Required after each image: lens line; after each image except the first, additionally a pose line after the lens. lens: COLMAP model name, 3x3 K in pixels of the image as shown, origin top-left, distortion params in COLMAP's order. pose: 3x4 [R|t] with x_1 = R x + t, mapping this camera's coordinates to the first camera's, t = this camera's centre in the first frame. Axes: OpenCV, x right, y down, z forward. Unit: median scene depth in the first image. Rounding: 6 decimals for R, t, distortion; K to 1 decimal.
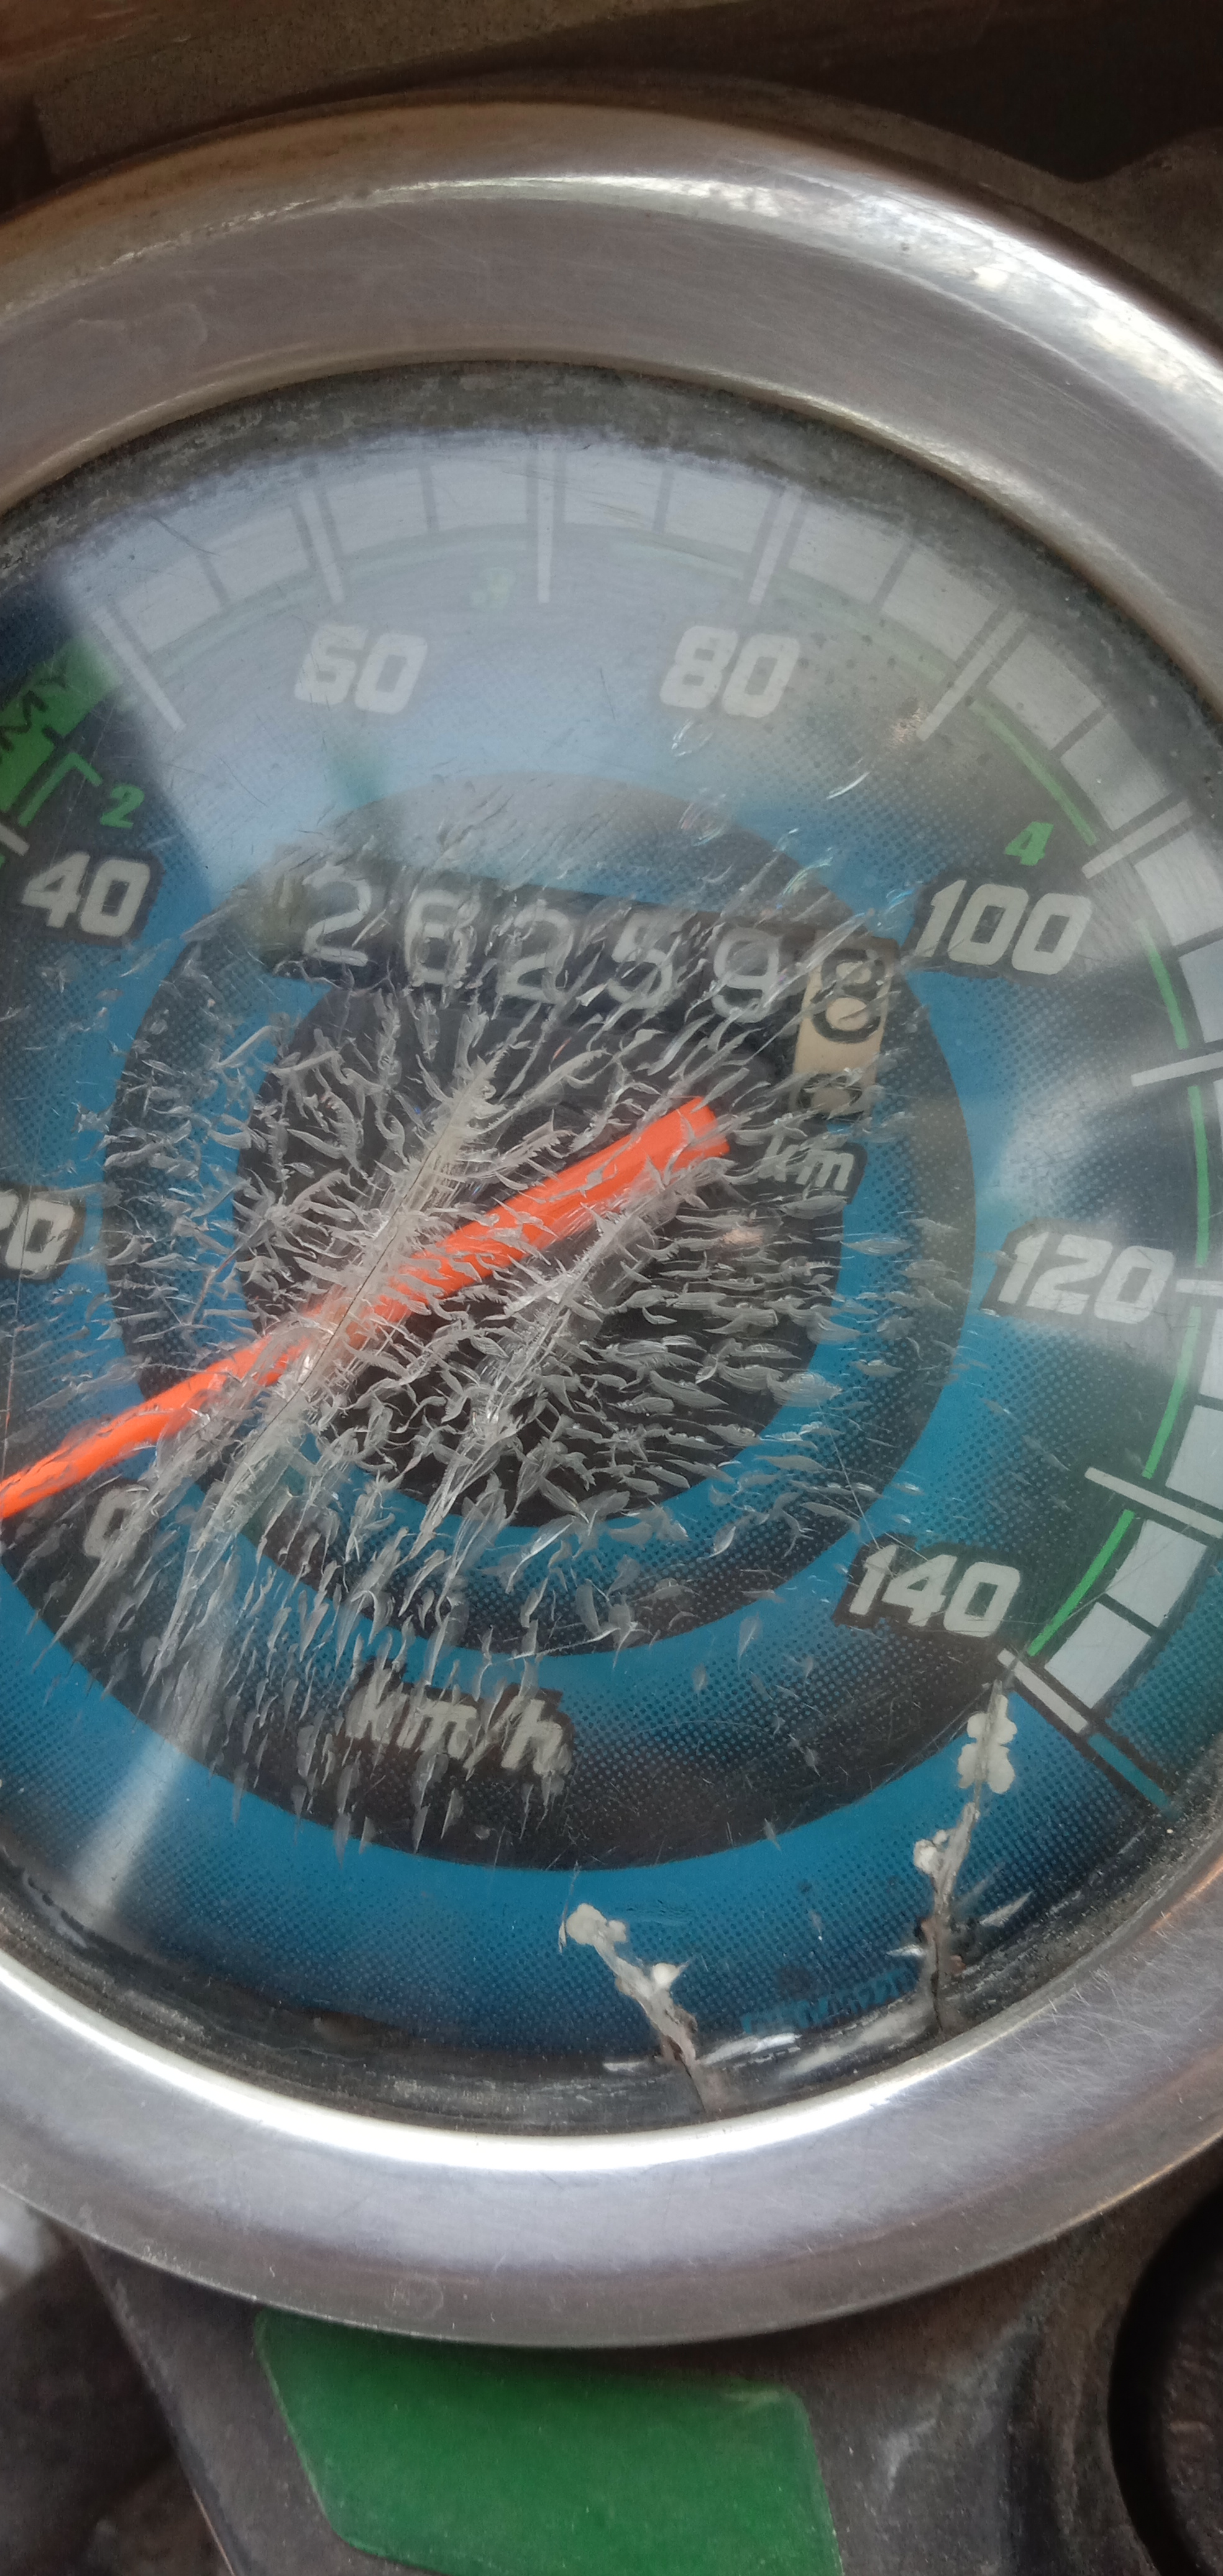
lens RADIAL K [[2220.6, 0, 630.2], [0, 2220.6, 1293.4], [0, 0, 1]] dist [0.078142, -0.315437]
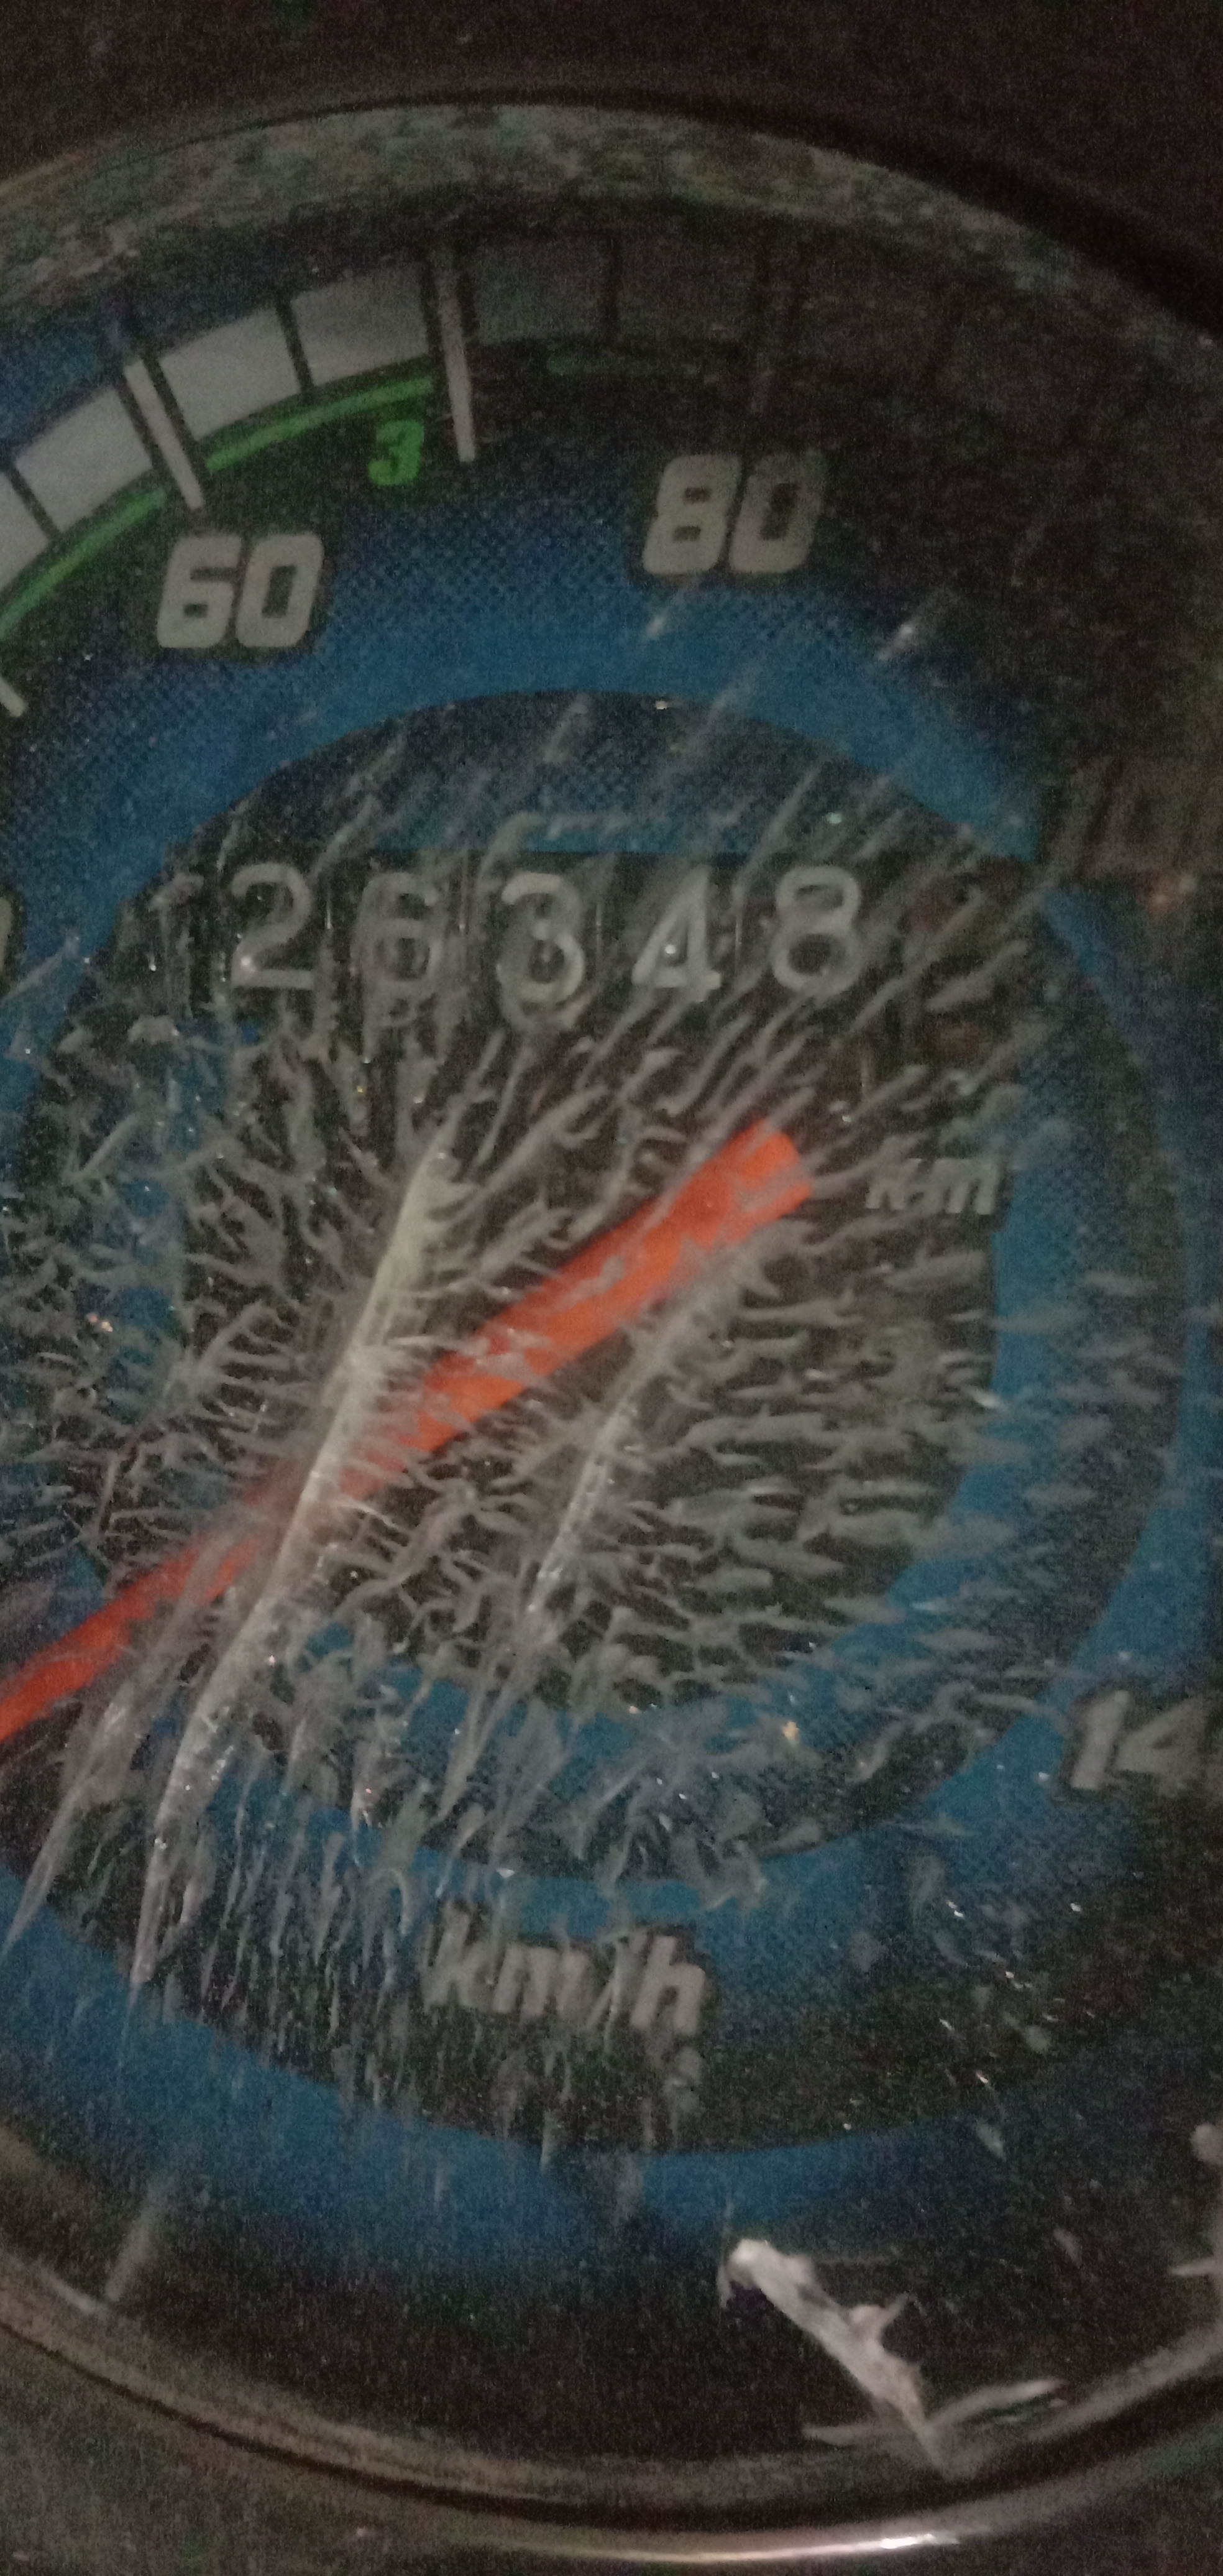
lens RADIAL K [[2220.6, 0, 629.4], [0, 2220.6, 1303.6], [0, 0, 1]] dist [0.078142, -0.315437]
pose [[0.987293, -0.123915, -0.099482, 0.054909], [0.127663, 0.991294, 0.032210, -0.062367], [0.094625, -0.044501, 0.994518, 0.304200]]
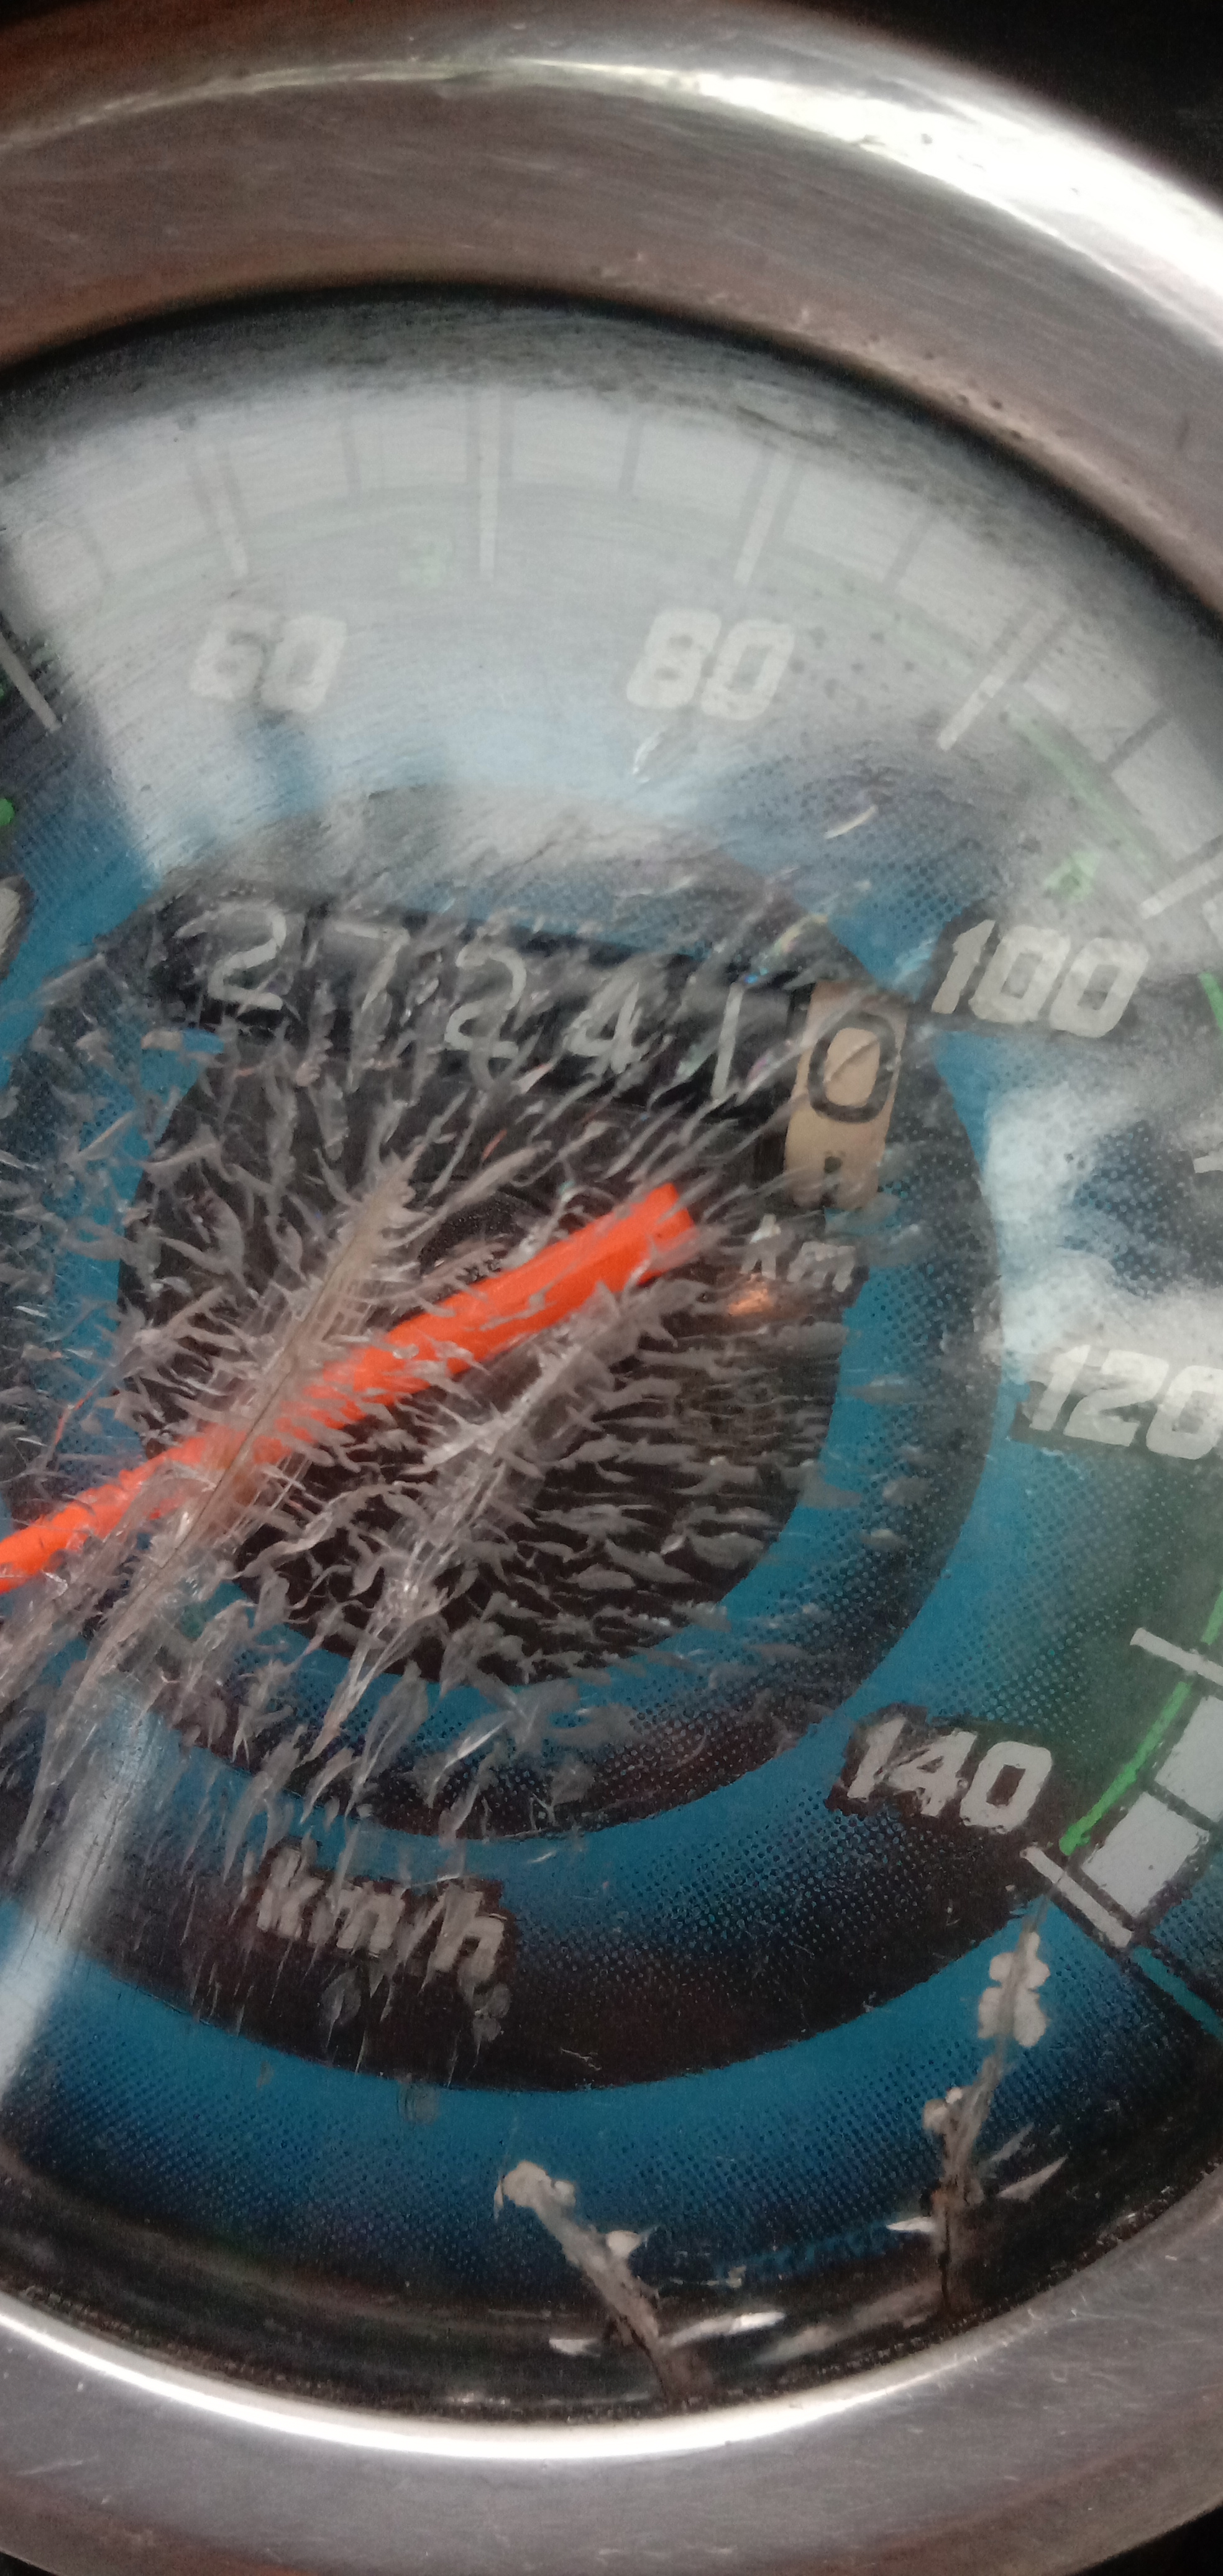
lens RADIAL K [[2220.6, 0, 599.7], [0, 2220.6, 1280.0], [0, 0, 1]] dist [0.078142, -0.315437]
pose [[0.999882, 0.006560, -0.013926, 0.017988], [-0.006301, 0.999809, 0.018513, -0.073741], [0.014045, -0.018423, 0.999732, 0.188975]]
